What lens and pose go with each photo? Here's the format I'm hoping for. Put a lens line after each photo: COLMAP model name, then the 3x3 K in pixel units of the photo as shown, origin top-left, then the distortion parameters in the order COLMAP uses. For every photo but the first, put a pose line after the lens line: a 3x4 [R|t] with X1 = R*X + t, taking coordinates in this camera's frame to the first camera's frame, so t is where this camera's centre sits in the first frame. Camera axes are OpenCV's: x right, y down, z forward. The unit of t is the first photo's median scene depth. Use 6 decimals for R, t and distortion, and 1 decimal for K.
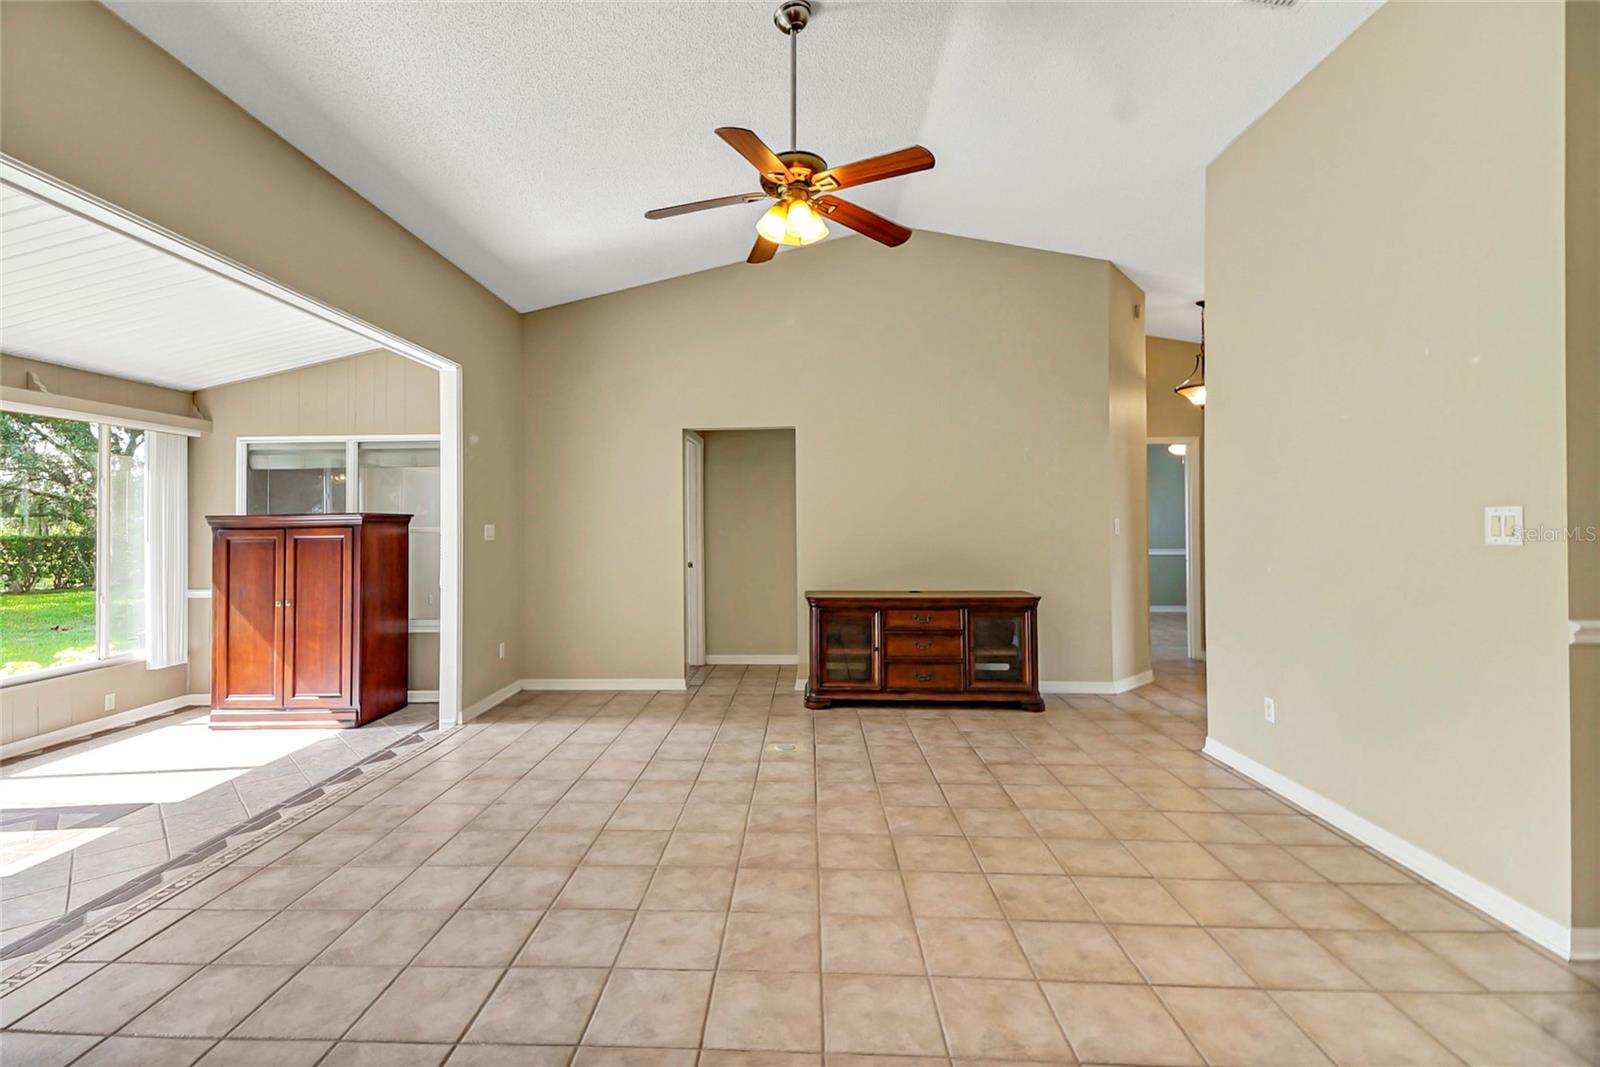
lens RADIAL K [[715.2, 0, 761.4], [0, 715.2, 518.3], [0, 0, 1]] dist [0.052111, -0.021175]
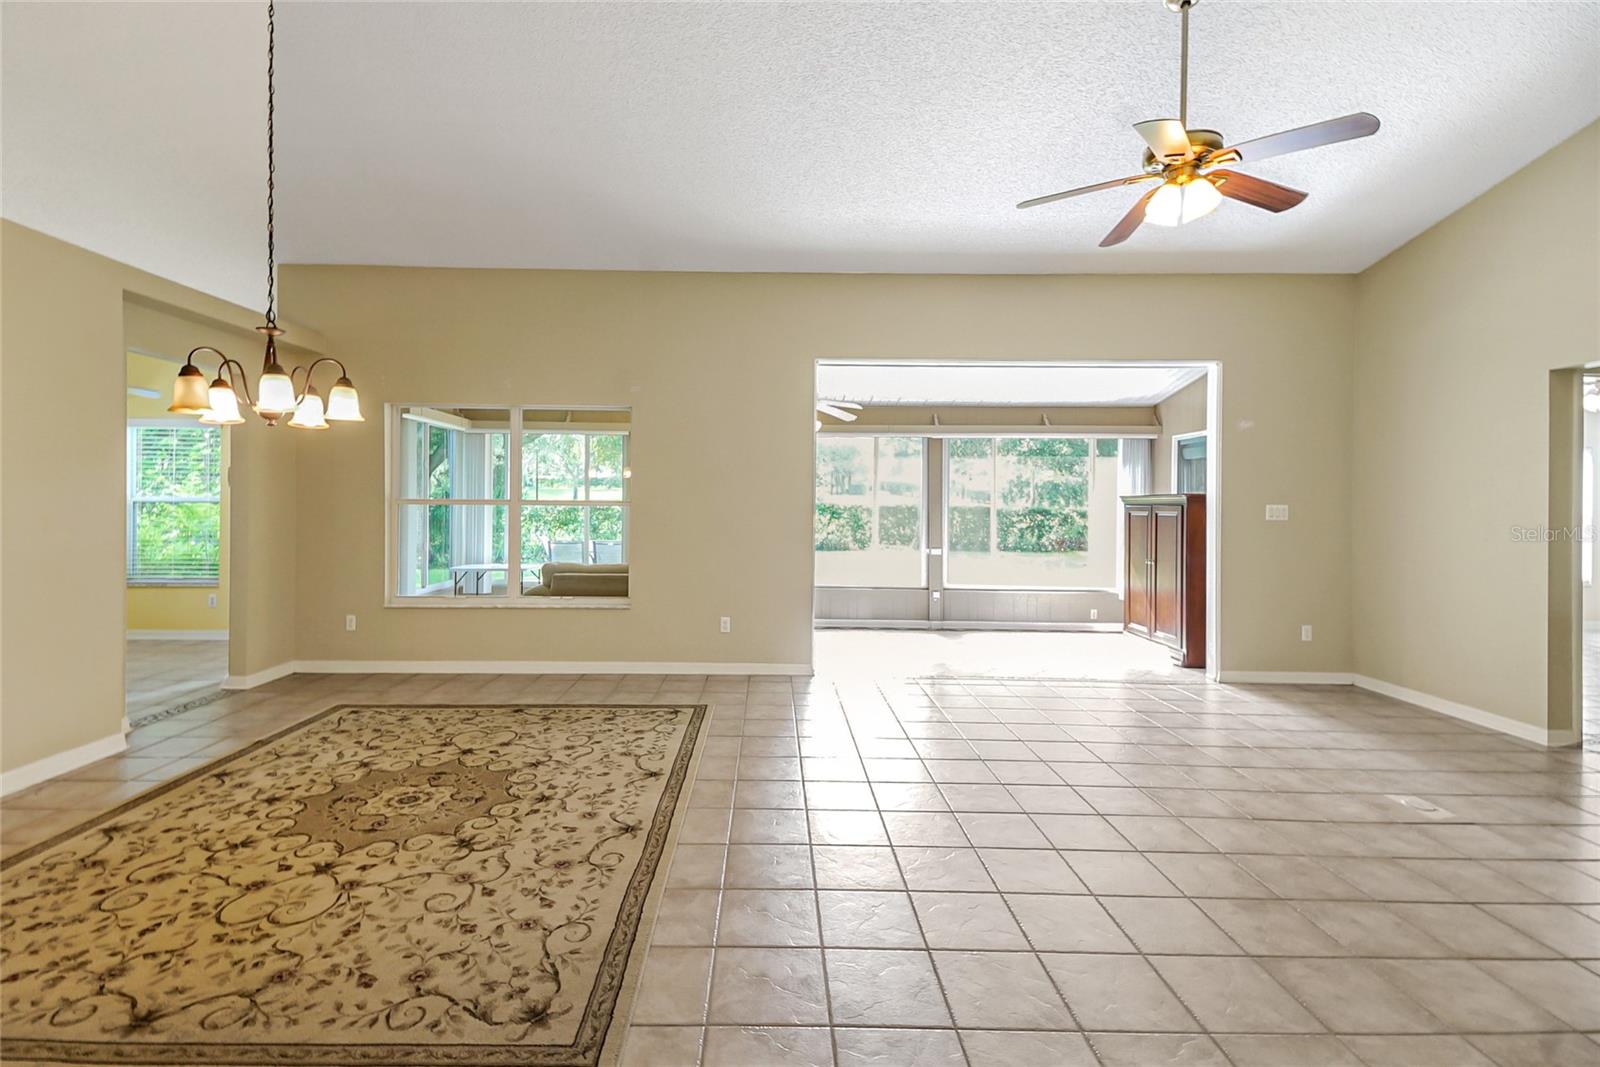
lens RADIAL K [[695.5, 0, 779.3], [0, 695.5, 489.8], [0, 0, 1]] dist [0.049272, -0.020609]
pose [[0.077325, -0.007265, -0.996979, 0.614117], [-0.007466, 0.999941, -0.007865, 0.001332], [0.996978, 0.008051, 0.077266, 0.234274]]
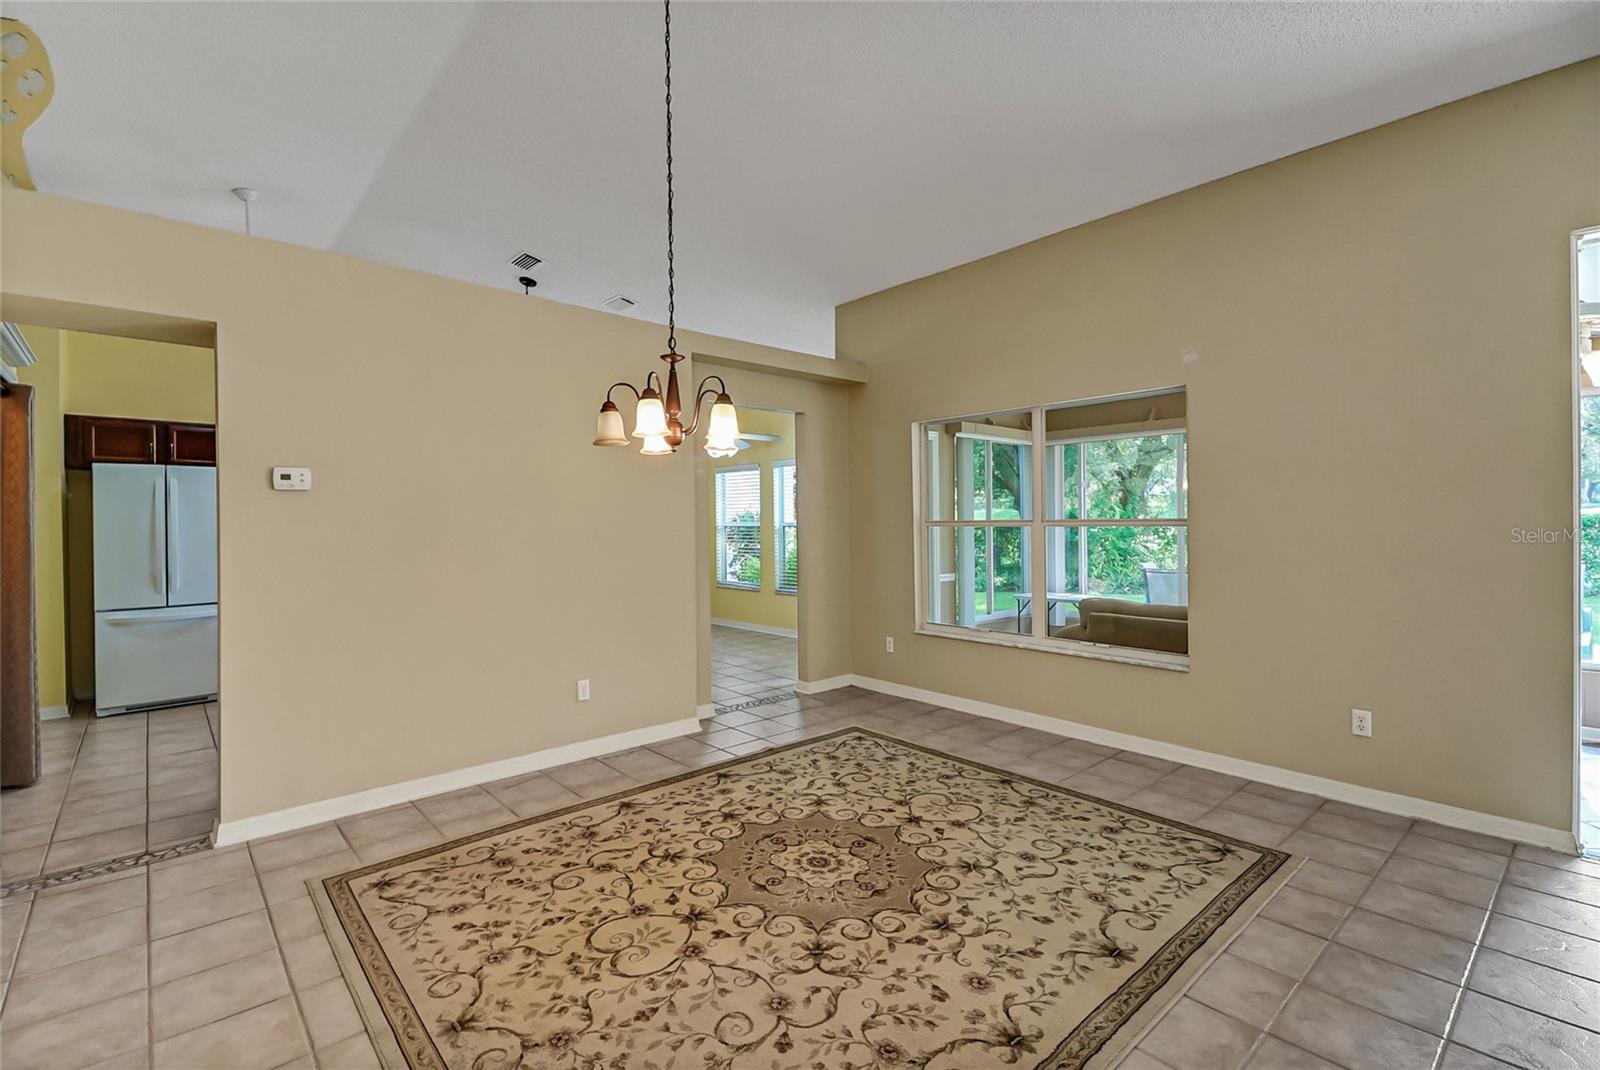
lens RADIAL K [[722.2, 0, 786.7], [0, 722.2, 520.9], [0, 0, 1]] dist [0.053562, -0.023081]
pose [[-0.702262, 0.013929, -0.711782, 0.390417], [0.016861, 0.999854, 0.002932, 0.003866], [0.711719, -0.009942, -0.702394, 0.340275]]
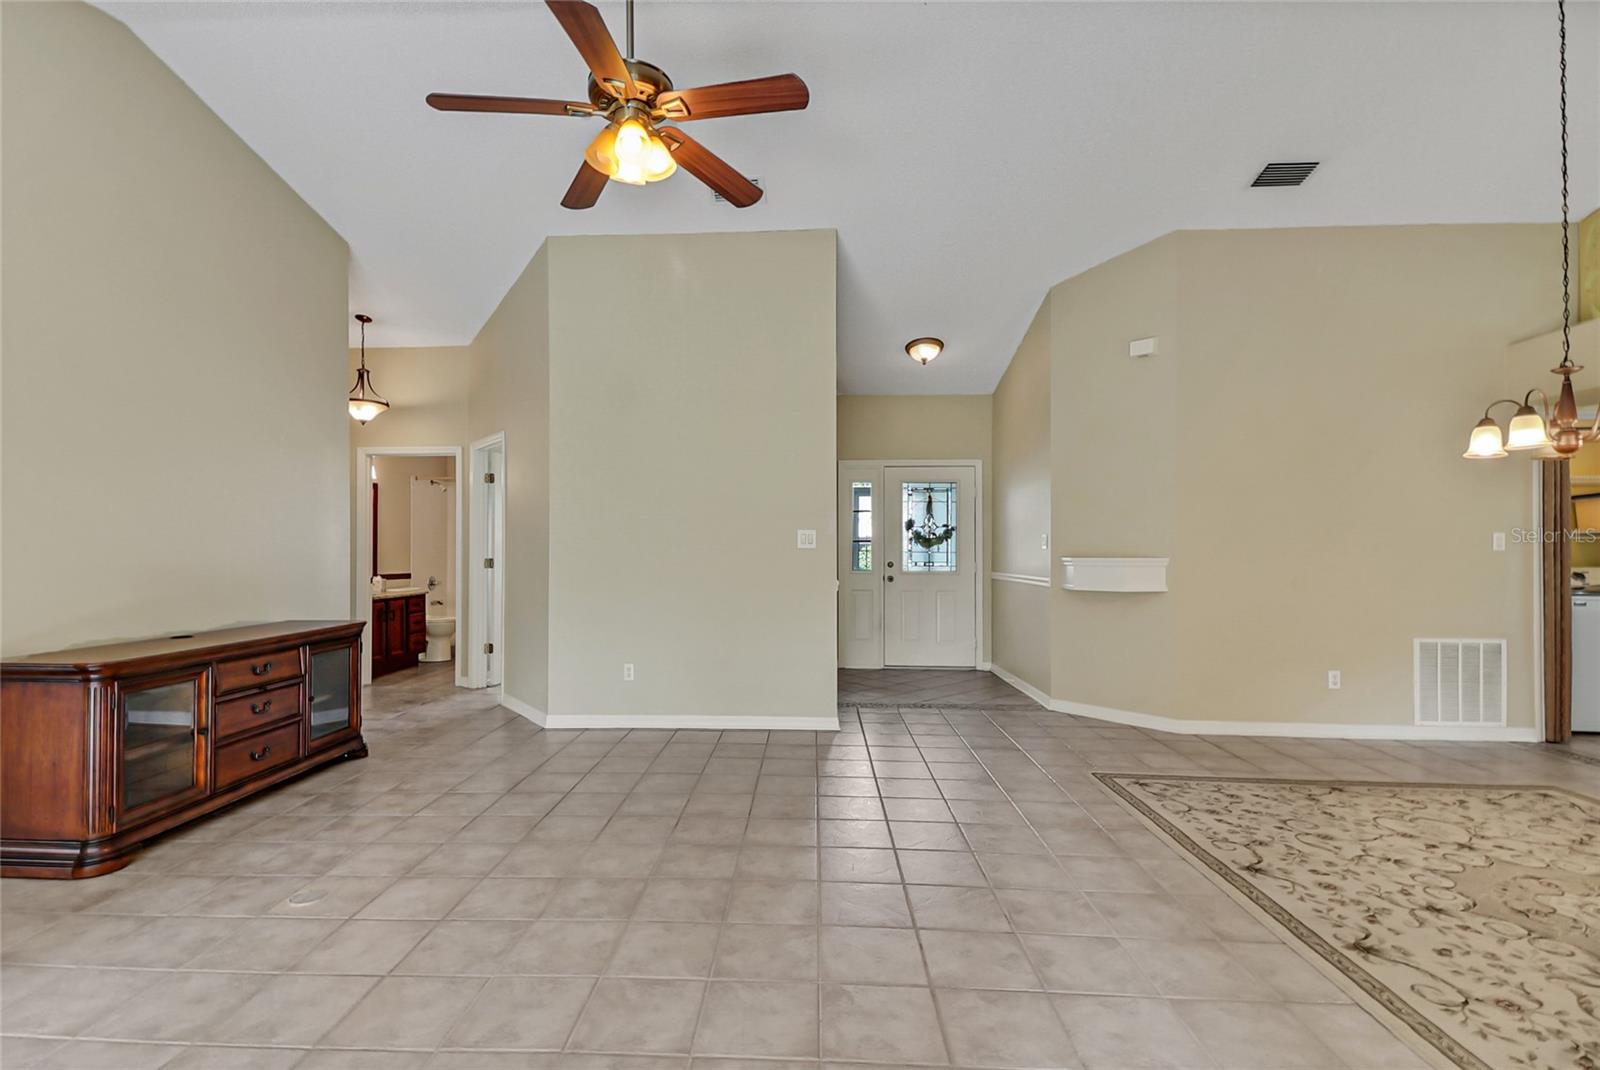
lens RADIAL K [[748.5, 0, 770.3], [0, 748.5, 545.6], [0, 0, 1]] dist [0.046021, -0.026759]
pose [[-0.017252, 0.015377, 0.999733, -0.510320], [-0.005908, 0.999863, -0.015481, 0.031281], [-0.999834, -0.006174, -0.017158, 0.534153]]
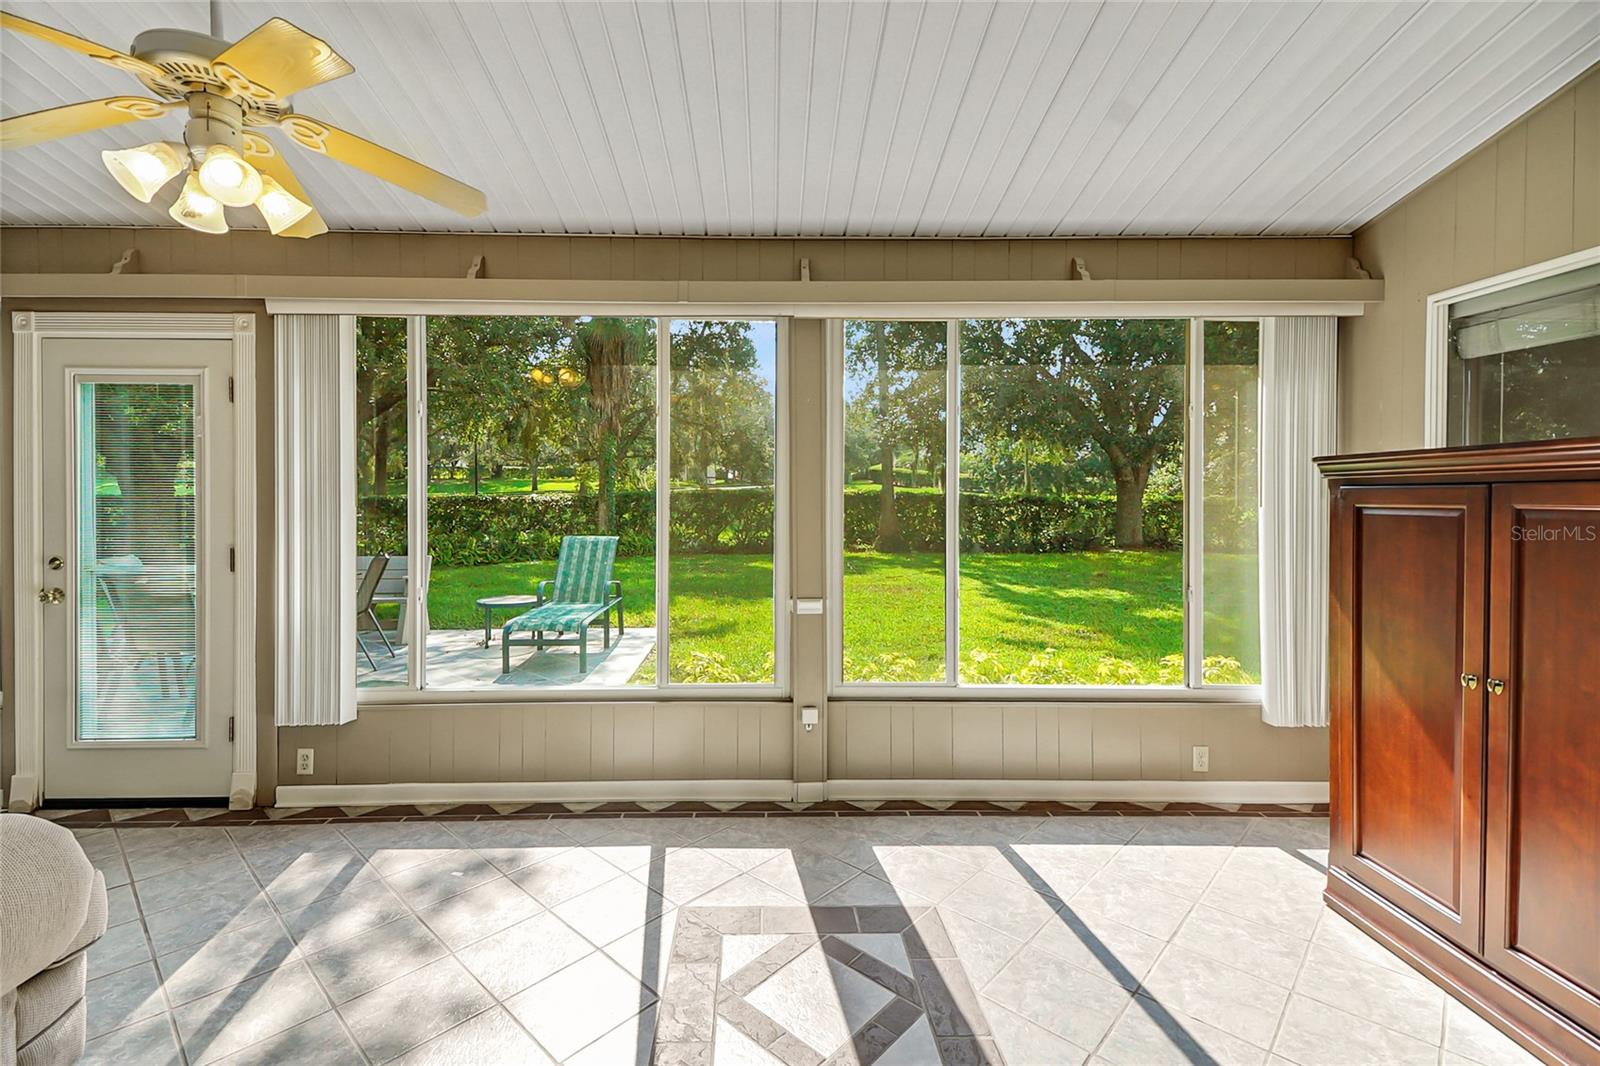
lens RADIAL K [[727.8, 0, 770.6], [0, 727.8, 491.5], [0, 0, 1]] dist [0.001632, 0.000389]
pose [[0.091683, 0.009526, -0.995743, -0.339118], [0.000481, 0.999954, 0.009611, 0.015690], [0.995788, -0.001360, 0.091674, 0.641386]]
